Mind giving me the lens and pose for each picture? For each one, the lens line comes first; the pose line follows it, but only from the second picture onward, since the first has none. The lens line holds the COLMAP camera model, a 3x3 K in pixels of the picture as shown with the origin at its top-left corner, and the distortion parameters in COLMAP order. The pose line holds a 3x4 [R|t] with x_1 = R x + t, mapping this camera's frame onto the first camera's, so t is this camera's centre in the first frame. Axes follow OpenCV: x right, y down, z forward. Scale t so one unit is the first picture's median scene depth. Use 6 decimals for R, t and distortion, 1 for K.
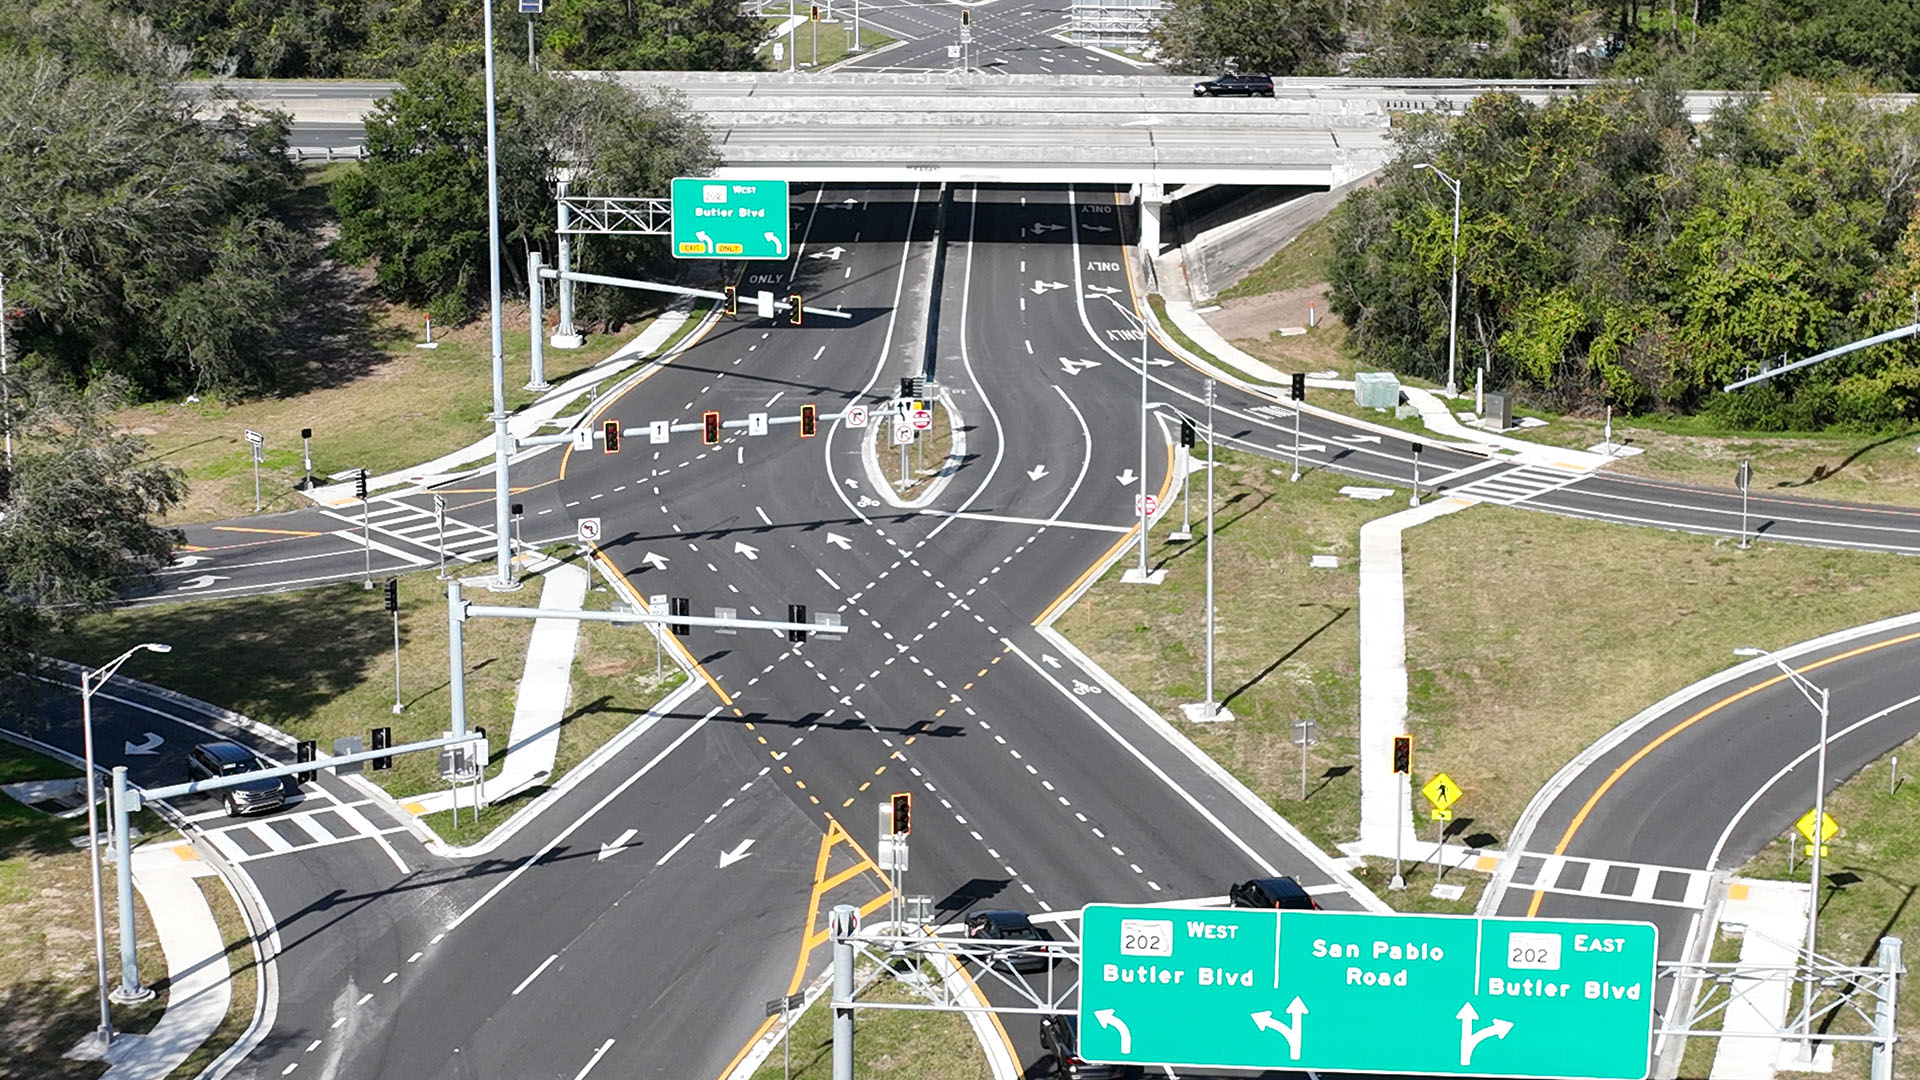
lens RADIAL K [[3682.4, 0, 960.0], [0, 3682.4, 540.0], [0, 0, 1]] dist [0.029316, -0.229210]
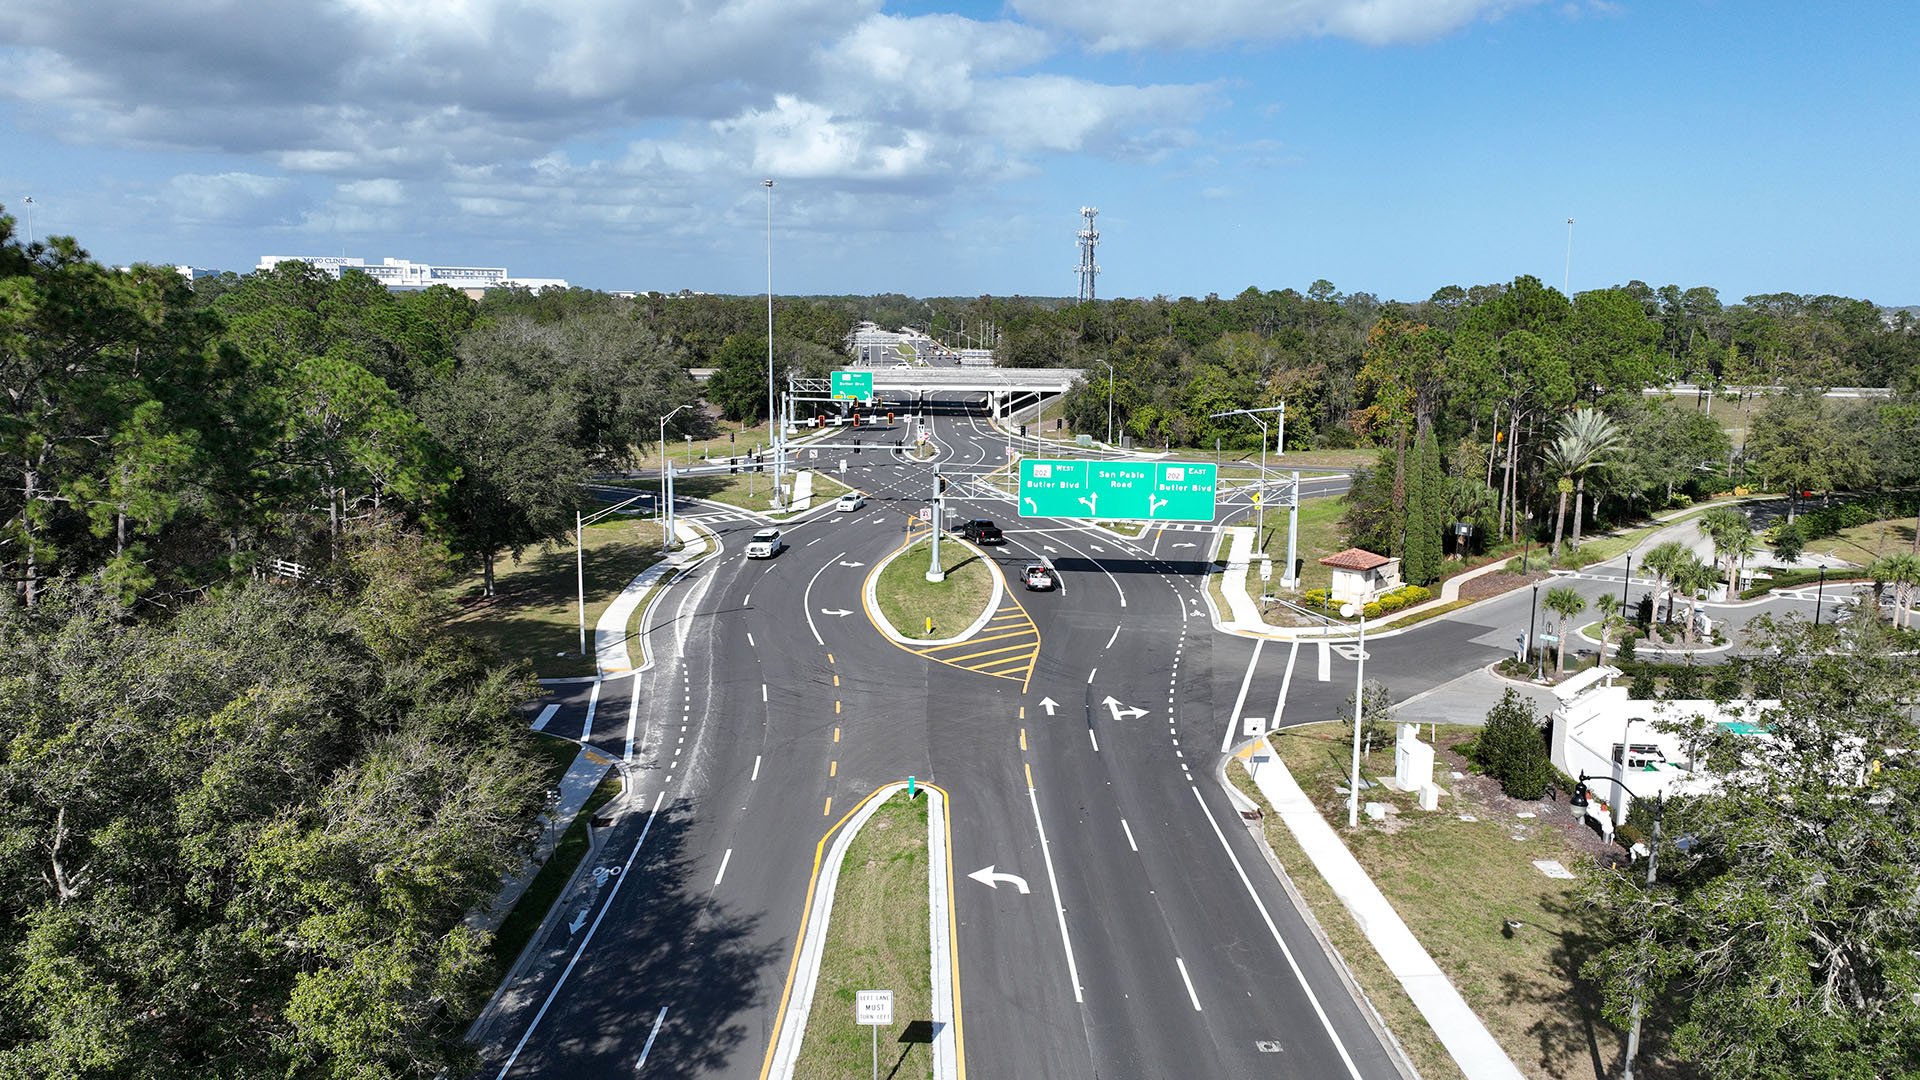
lens RADIAL K [[1361.0, 0, 960.0], [0, 1361.0, 540.0], [0, 0, 1]] dist [0.006574, 0.000601]
pose [[0.998941, 0.000529, 0.046006, -0.034135], [0.002842, 0.997316, -0.073164, 0.129305], [-0.045921, 0.073218, 0.996258, -0.033150]]
